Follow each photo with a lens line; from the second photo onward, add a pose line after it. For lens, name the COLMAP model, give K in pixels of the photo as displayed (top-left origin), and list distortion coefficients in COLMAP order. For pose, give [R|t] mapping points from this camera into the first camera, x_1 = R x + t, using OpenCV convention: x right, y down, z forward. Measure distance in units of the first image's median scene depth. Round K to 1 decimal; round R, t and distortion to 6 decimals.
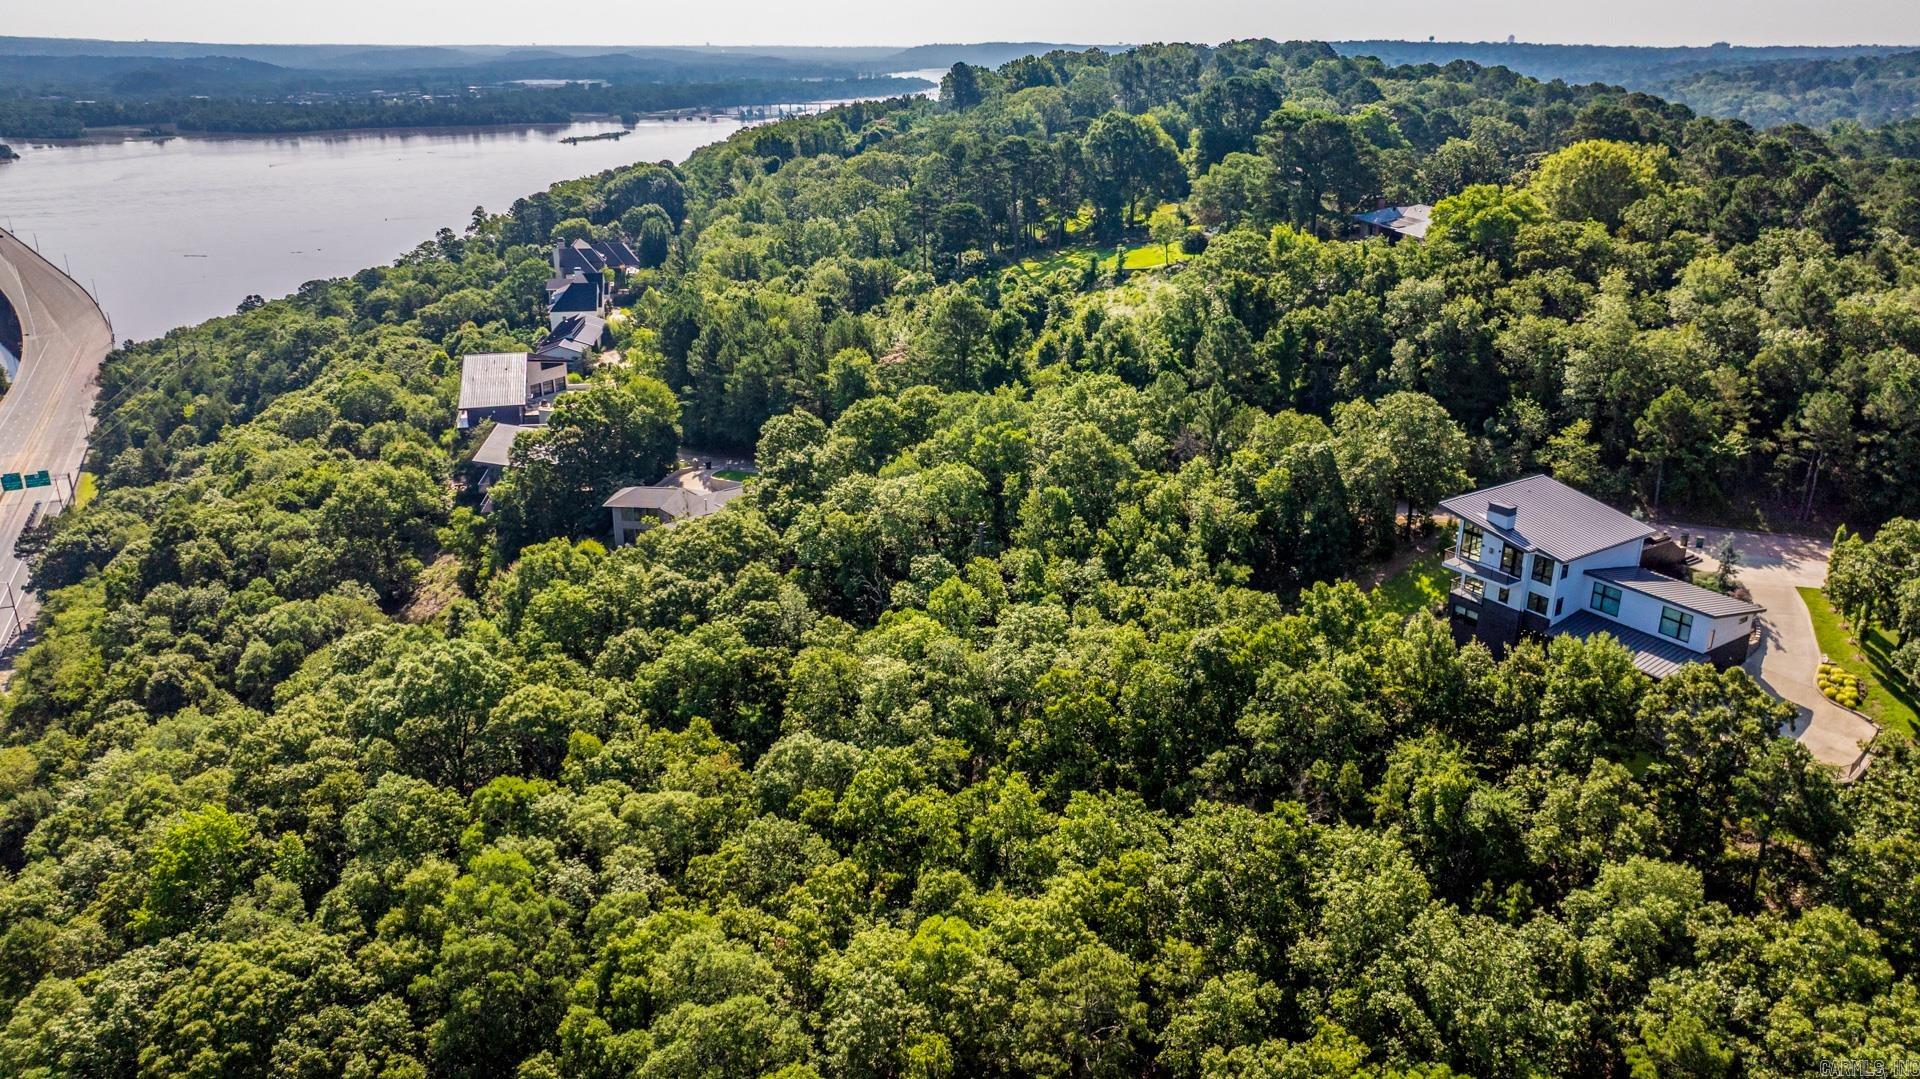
lens RADIAL K [[1358.1, 0, 953.9], [0, 1358.1, 536.9], [0, 0, 1]] dist [-0.034562, 0.030642]
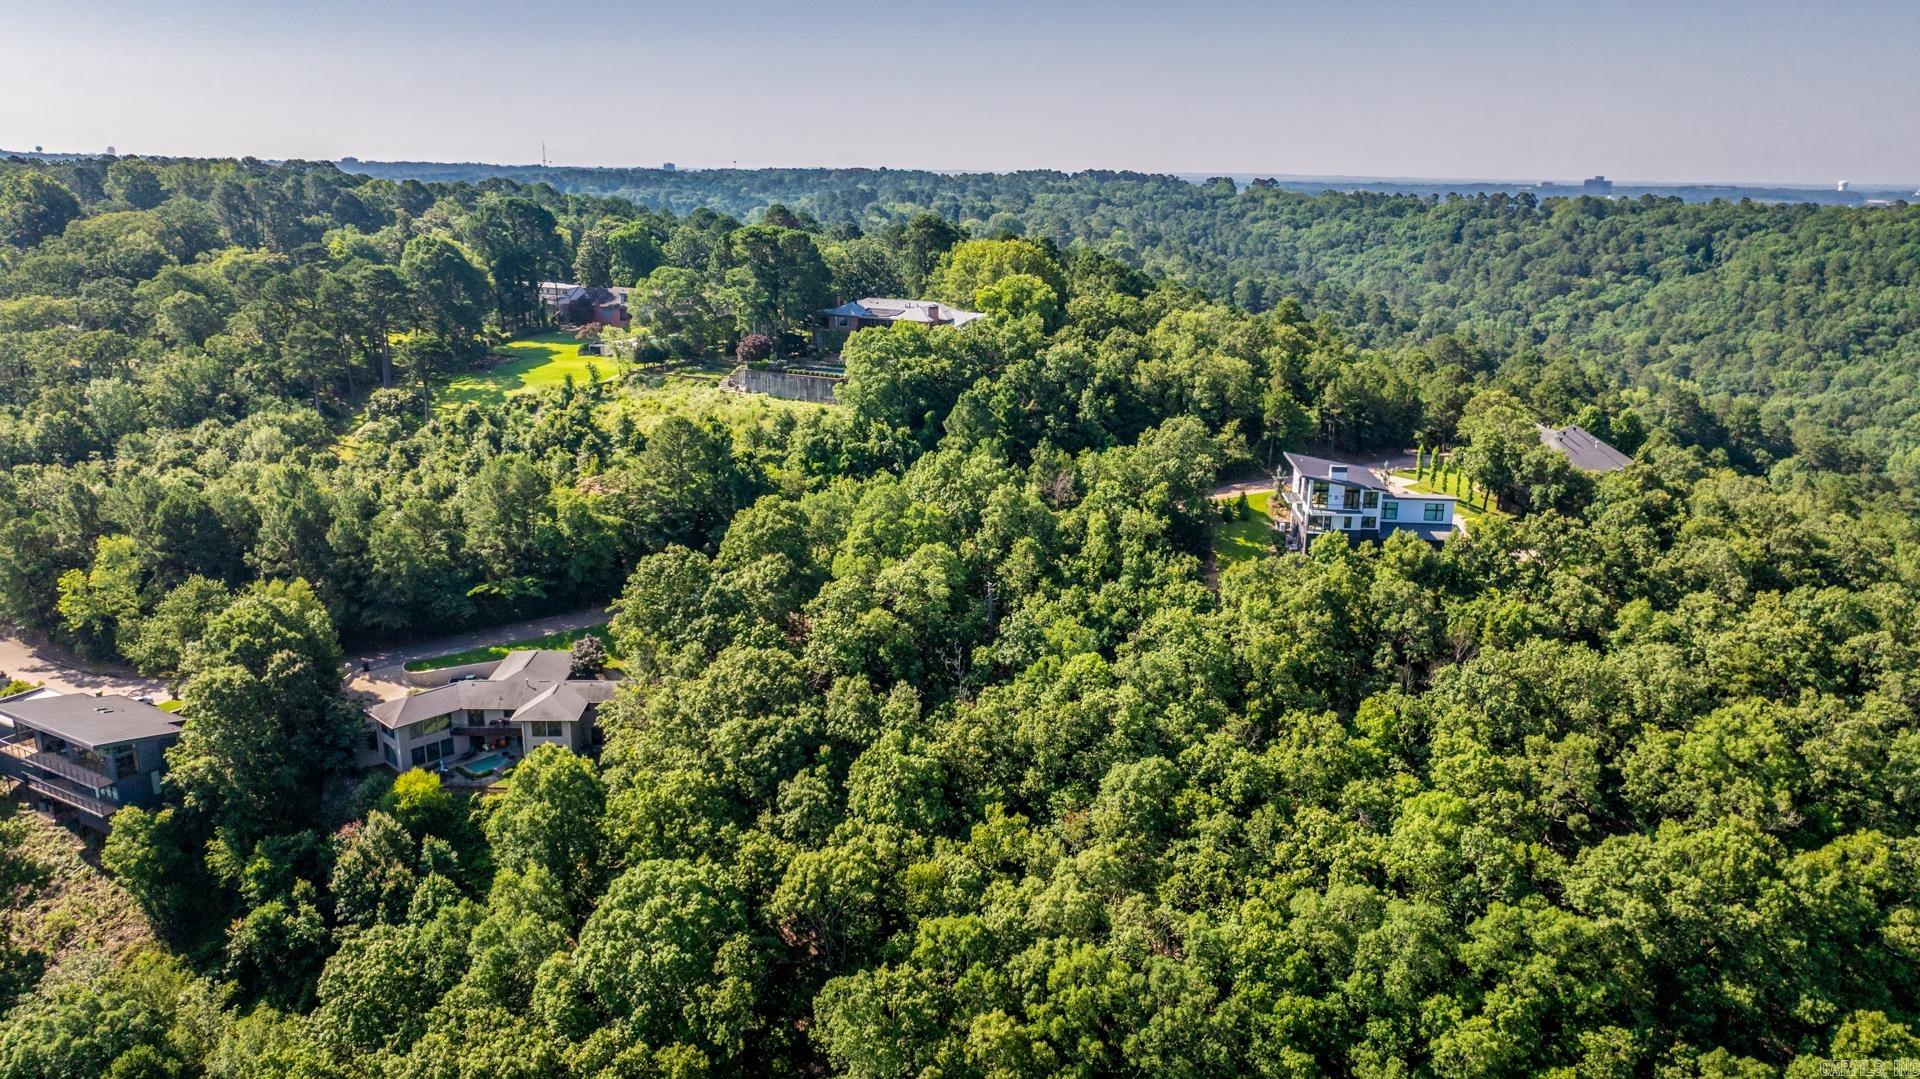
lens RADIAL K [[1358.1, 0, 962.0], [0, 1358.1, 525.3], [0, 0, 1]] dist [-0.034562, 0.030642]
pose [[0.596128, -0.197546, 0.778208, -0.770530], [0.262885, 0.963855, 0.043295, -0.099786], [-0.758632, 0.178770, 0.626513, 0.258131]]
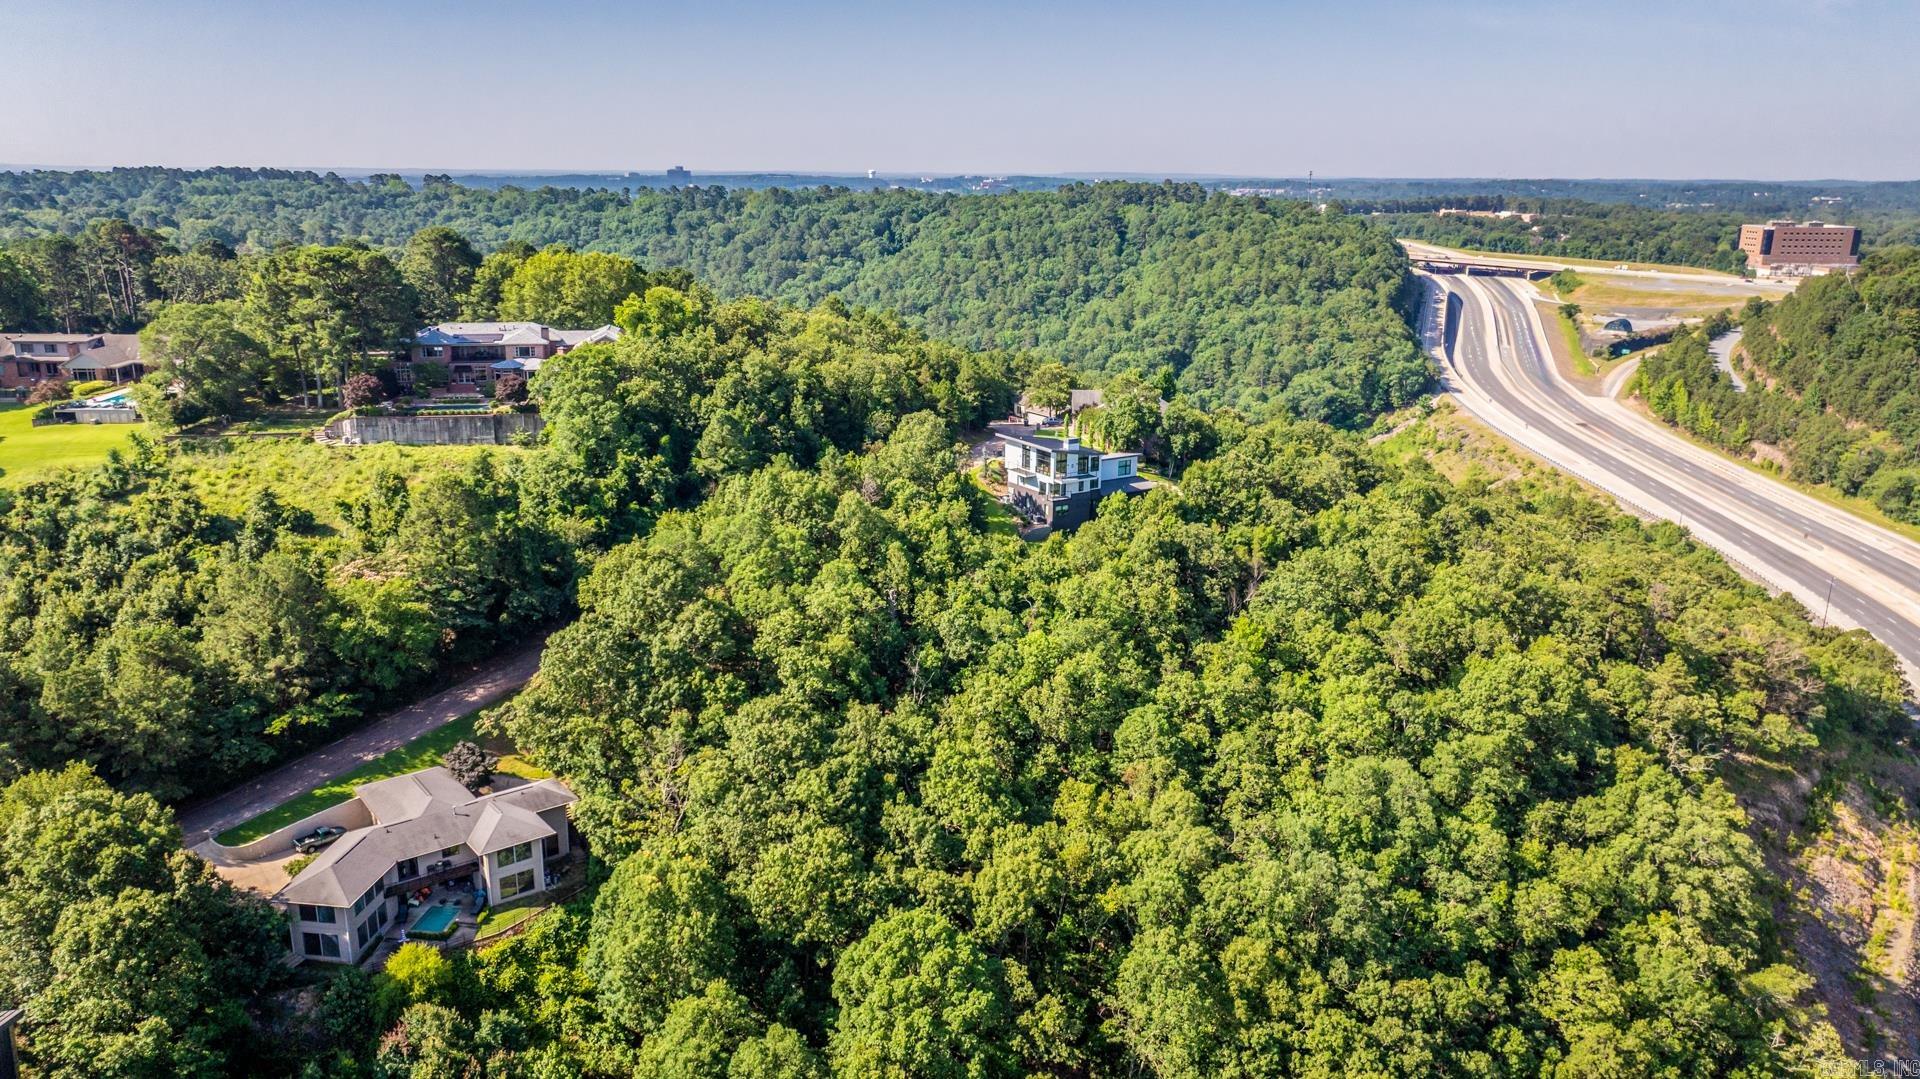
lens RADIAL K [[1358.1, 0, 962.3], [0, 1358.1, 546.3], [0, 0, 1]] dist [-0.034562, 0.030642]
pose [[-0.006223, -0.267210, 0.963618, -0.961423], [0.332223, 0.908348, 0.254030, -0.282064], [-0.943180, 0.321717, 0.083121, 0.734863]]
